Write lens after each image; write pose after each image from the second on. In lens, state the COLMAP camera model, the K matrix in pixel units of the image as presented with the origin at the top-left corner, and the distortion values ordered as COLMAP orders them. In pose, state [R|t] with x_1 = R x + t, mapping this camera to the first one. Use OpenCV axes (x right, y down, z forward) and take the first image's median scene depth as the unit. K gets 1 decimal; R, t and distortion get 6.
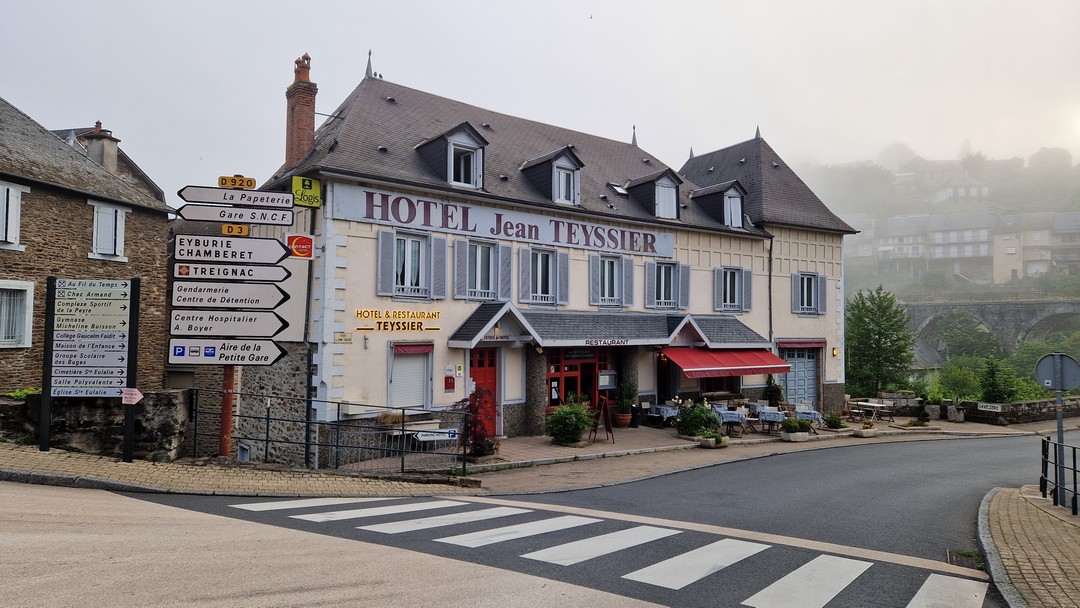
lens RADIAL K [[698.8, 0, 540.4], [0, 698.8, 302.3], [0, 0, 1]] dist [0.005754, -0.007686]
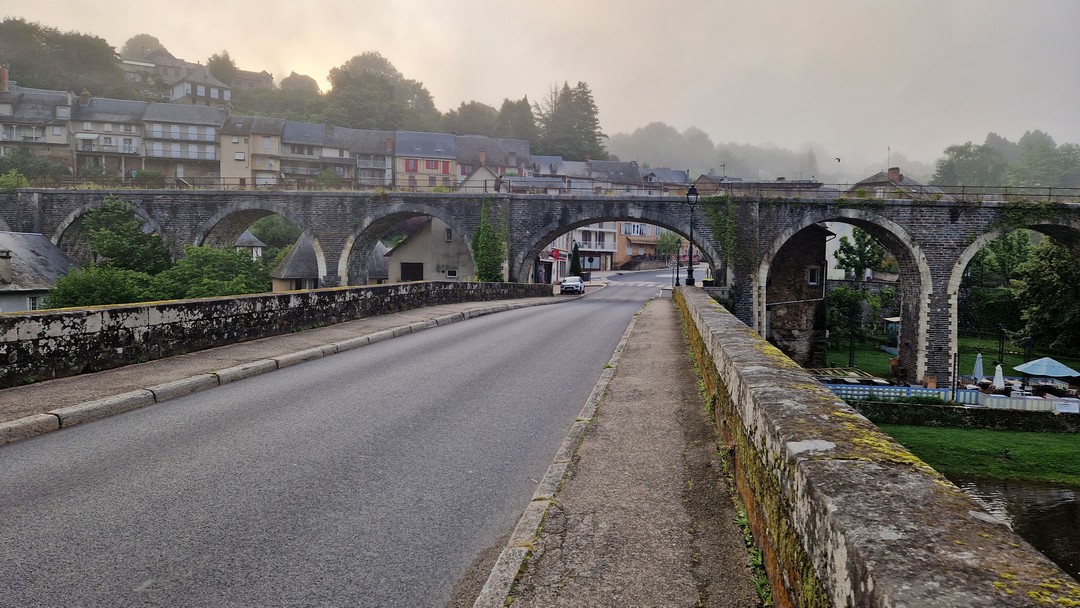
lens RADIAL K [[698.8, 0, 545.6], [0, 698.8, 300.5], [0, 0, 1]] dist [0.005754, -0.007686]
pose [[0.585806, -0.038667, 0.809528, 0.180176], [-0.037608, 0.996488, 0.074812, 0.023915], [-0.809578, -0.074270, 0.582295, 0.170352]]
